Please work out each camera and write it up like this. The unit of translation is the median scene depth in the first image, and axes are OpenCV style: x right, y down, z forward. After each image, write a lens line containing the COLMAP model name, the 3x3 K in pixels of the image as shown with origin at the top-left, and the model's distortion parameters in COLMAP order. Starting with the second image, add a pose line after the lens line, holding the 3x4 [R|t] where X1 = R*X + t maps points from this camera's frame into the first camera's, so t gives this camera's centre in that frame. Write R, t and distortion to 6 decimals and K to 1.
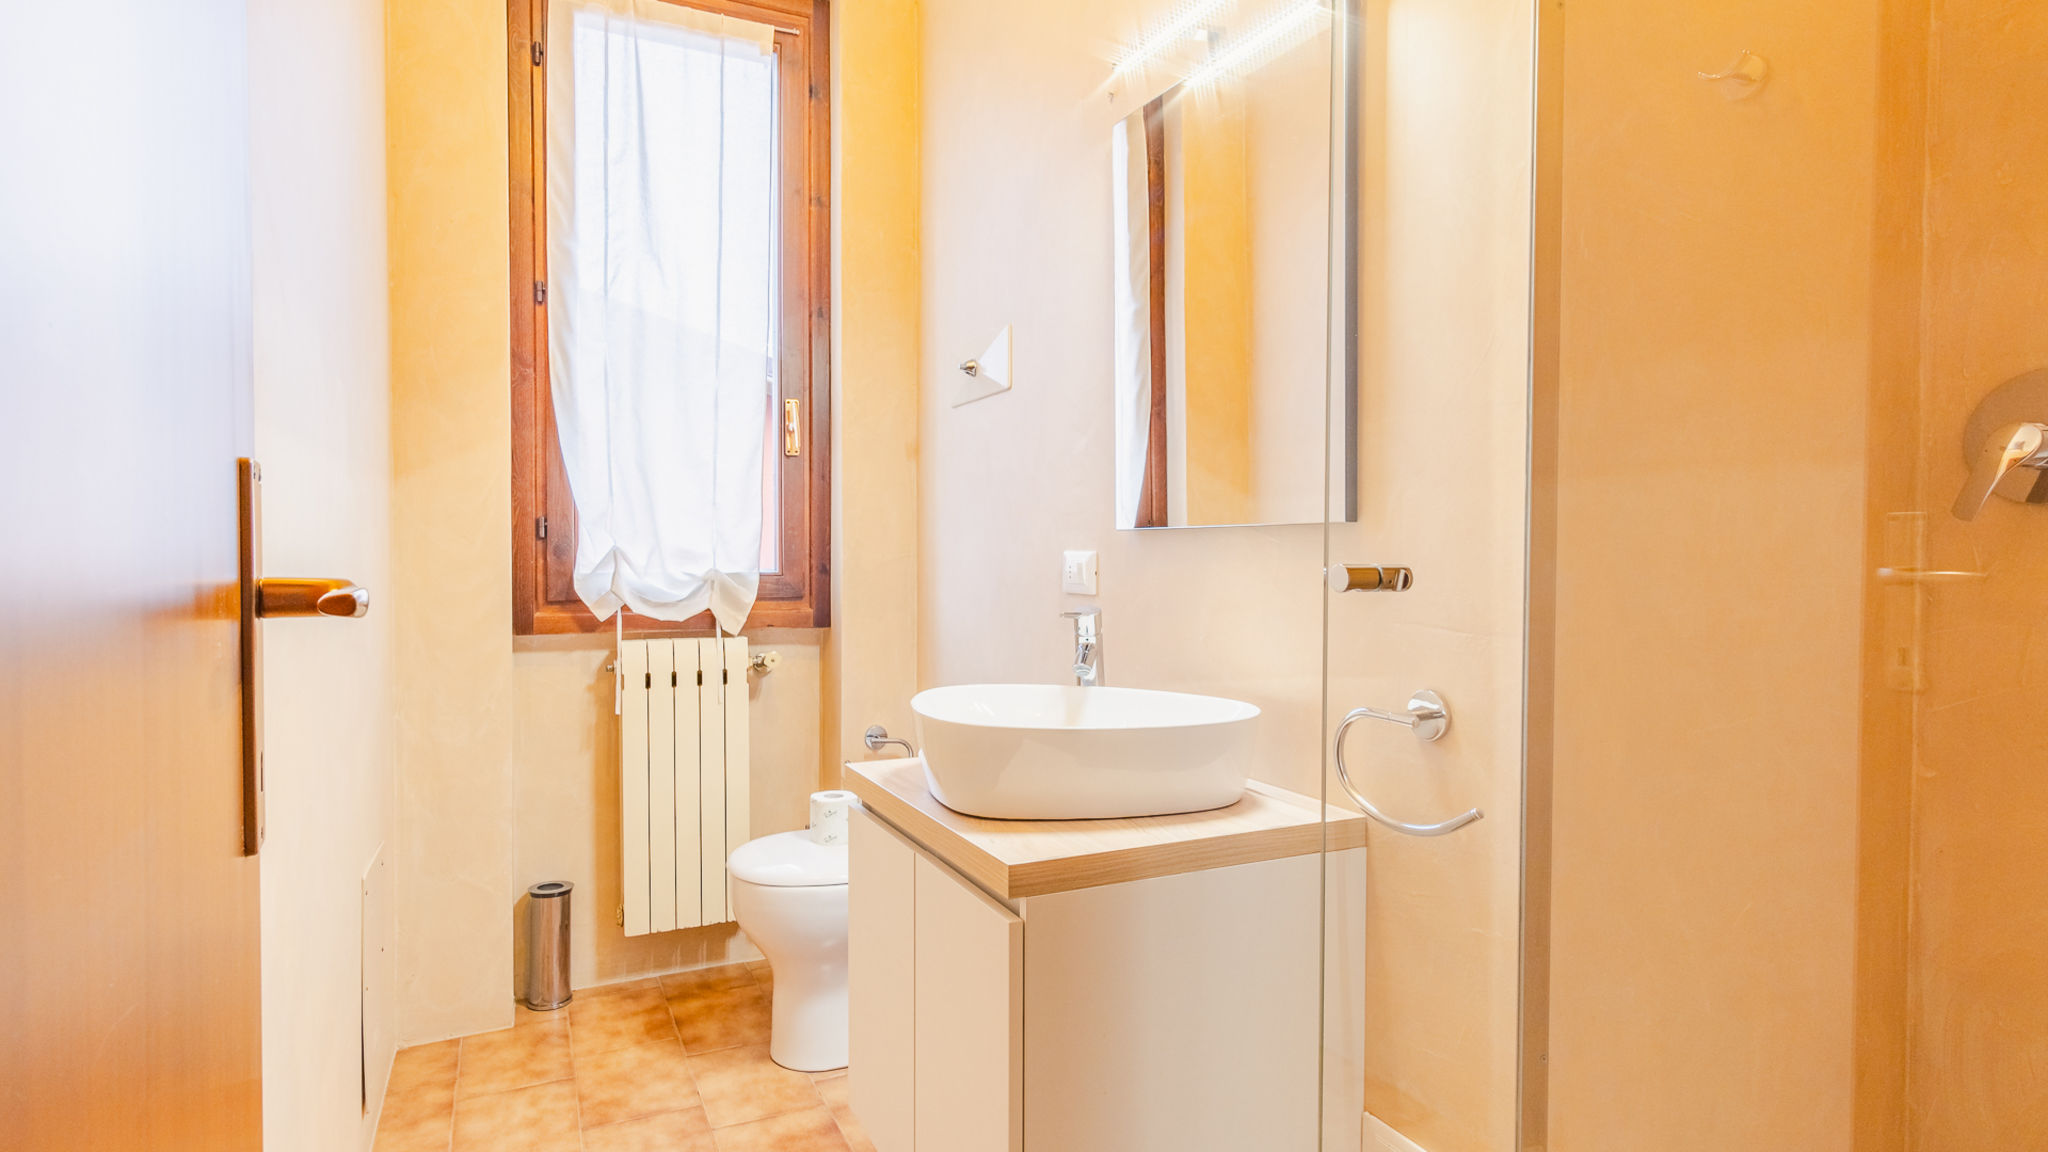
lens RADIAL K [[1105.4, 0, 1036.5], [0, 1105.4, 575.3], [0, 0, 1]] dist [0.002655, 0.001972]
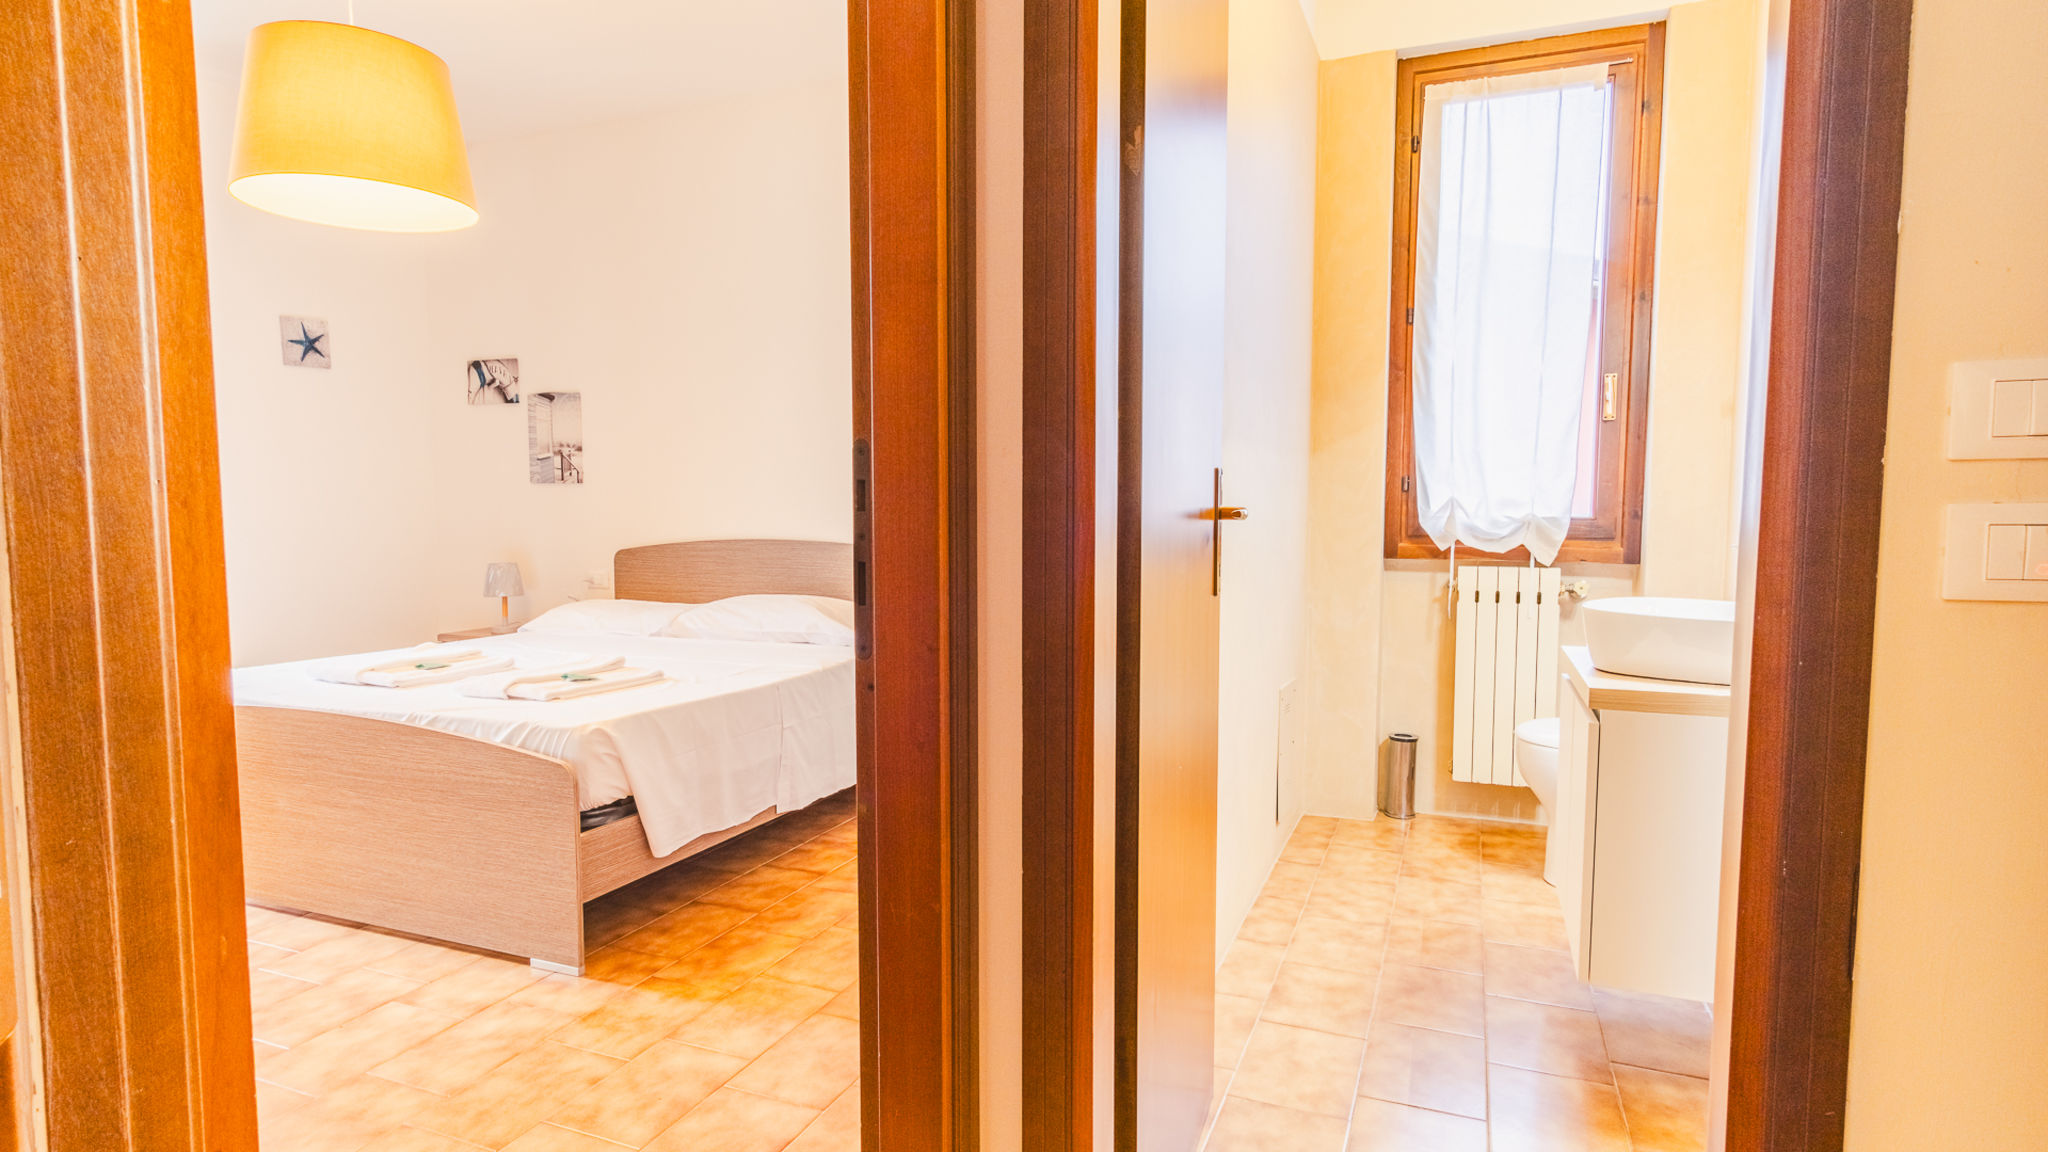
lens RADIAL K [[1105.4, 0, 1023.2], [0, 1105.4, 587.5], [0, 0, 1]] dist [0.002655, 0.001972]
pose [[0.682287, 0.055628, -0.728965, 0.257853], [-0.015372, 0.997972, 0.061768, 0.009702], [0.730923, -0.030938, 0.681759, -0.328477]]
